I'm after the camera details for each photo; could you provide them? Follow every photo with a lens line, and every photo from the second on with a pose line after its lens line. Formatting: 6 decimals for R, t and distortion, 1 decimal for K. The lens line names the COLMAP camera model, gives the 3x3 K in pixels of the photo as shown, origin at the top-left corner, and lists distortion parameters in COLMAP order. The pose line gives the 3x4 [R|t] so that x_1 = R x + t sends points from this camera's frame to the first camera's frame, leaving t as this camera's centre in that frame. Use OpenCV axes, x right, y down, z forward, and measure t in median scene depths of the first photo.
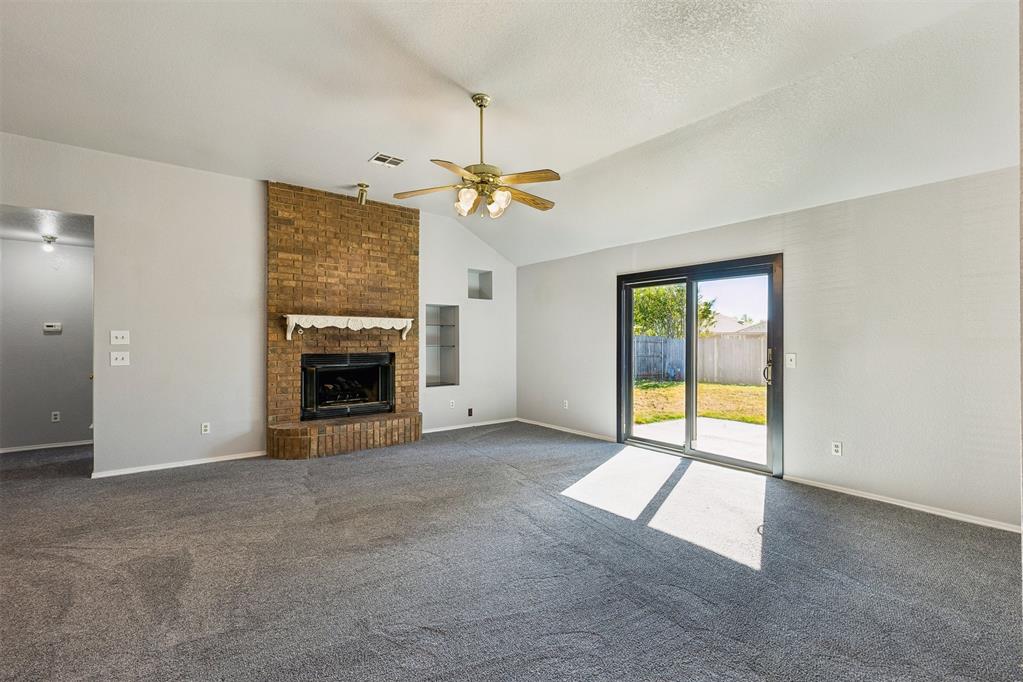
lens RADIAL K [[460.9, 0, 509.1], [0, 460.9, 341.0], [0, 0, 1]] dist [0.000999, 0.000027]
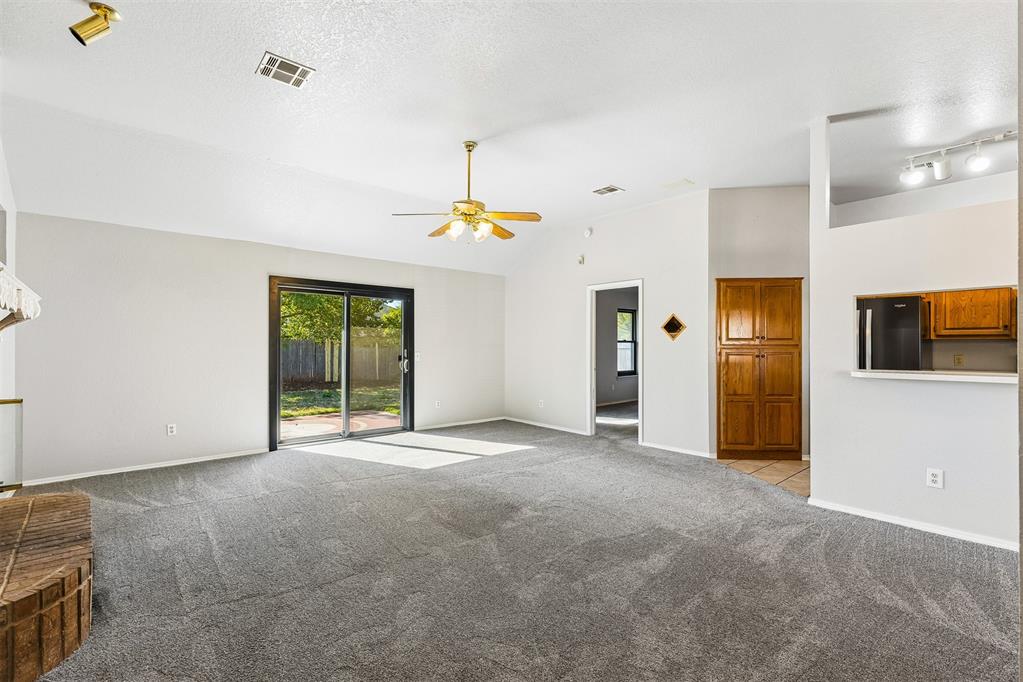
lens RADIAL K [[460.9, 0, 509.1], [0, 460.9, 341.0], [0, 0, 1]] dist [0.000999, 0.000027]
pose [[-0.066991, 0.006369, 0.997733, -0.762759], [0.002461, 0.999978, -0.006218, 0.000050], [-0.997751, 0.002038, -0.067005, 0.583105]]
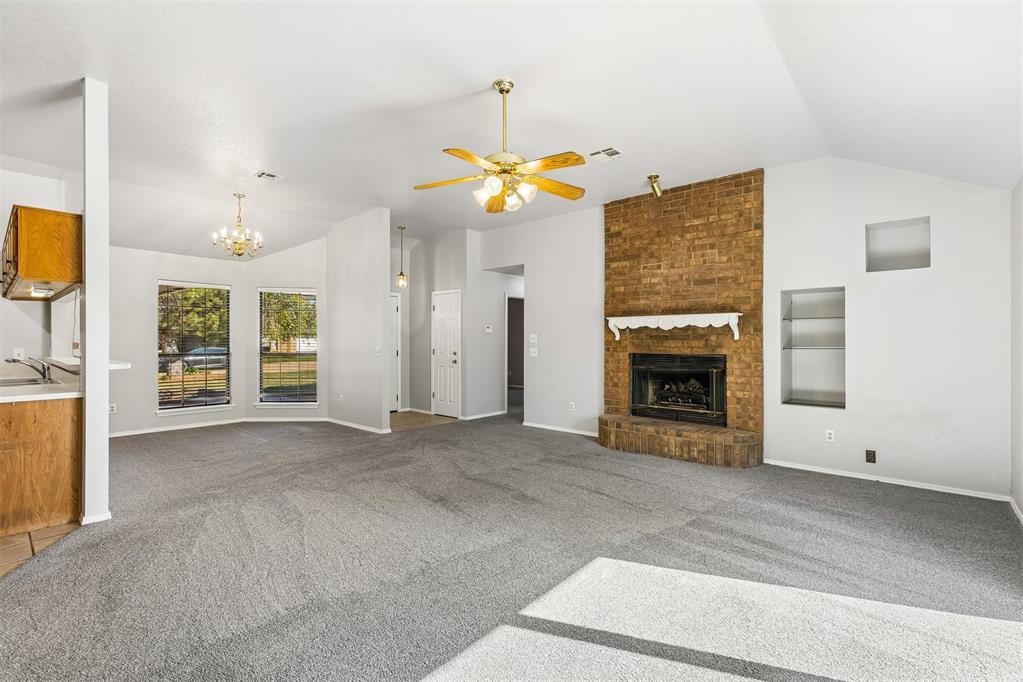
lens RADIAL K [[460.9, 0, 509.1], [0, 460.9, 341.0], [0, 0, 1]] dist [0.000999, 0.000027]
pose [[0.184712, -0.000994, -0.982792, 0.531295], [-0.000755, 0.999999, -0.001153, 0.001688], [0.982792, 0.000955, 0.184711, 0.501752]]
